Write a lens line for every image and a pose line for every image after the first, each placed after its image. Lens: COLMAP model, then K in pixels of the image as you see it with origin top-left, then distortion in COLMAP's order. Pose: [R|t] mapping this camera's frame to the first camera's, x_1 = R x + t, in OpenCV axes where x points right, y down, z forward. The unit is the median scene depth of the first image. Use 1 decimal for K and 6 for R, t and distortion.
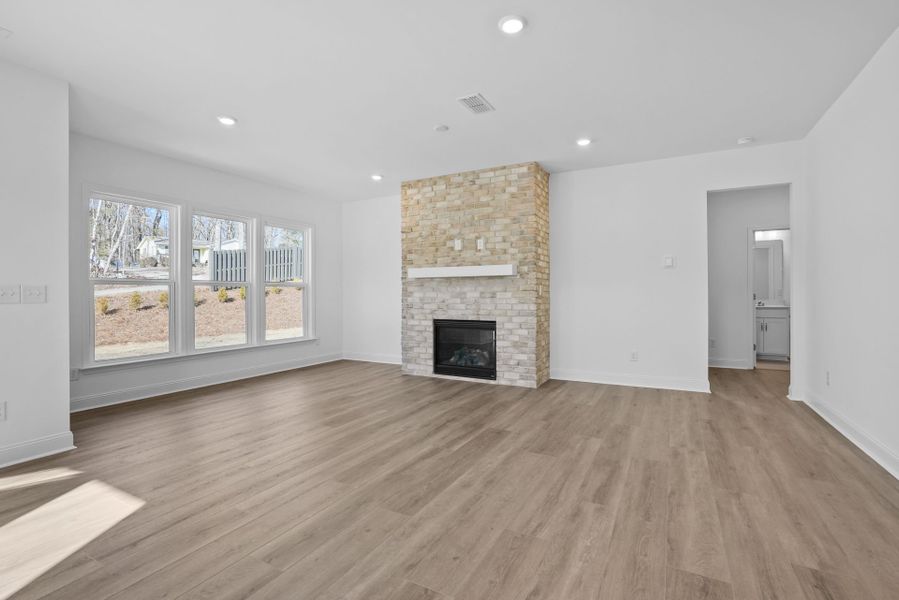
lens RADIAL K [[416.8, 0, 449.9], [0, 416.8, 296.6], [0, 0, 1]] dist [-0.033911, 0.013363]
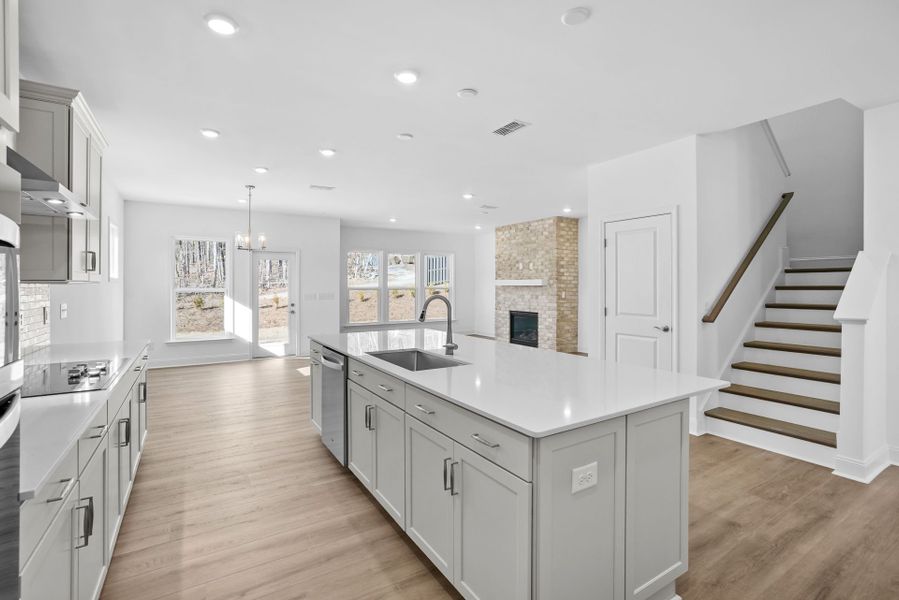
lens RADIAL K [[416.8, 0, 452.9], [0, 416.8, 294.2], [0, 0, 1]] dist [-0.033911, 0.013363]
pose [[0.878197, 0.011328, -0.478165, 0.581141], [-0.002460, 0.999813, 0.019167, -0.044322], [0.478292, -0.015656, 0.878061, -0.590765]]
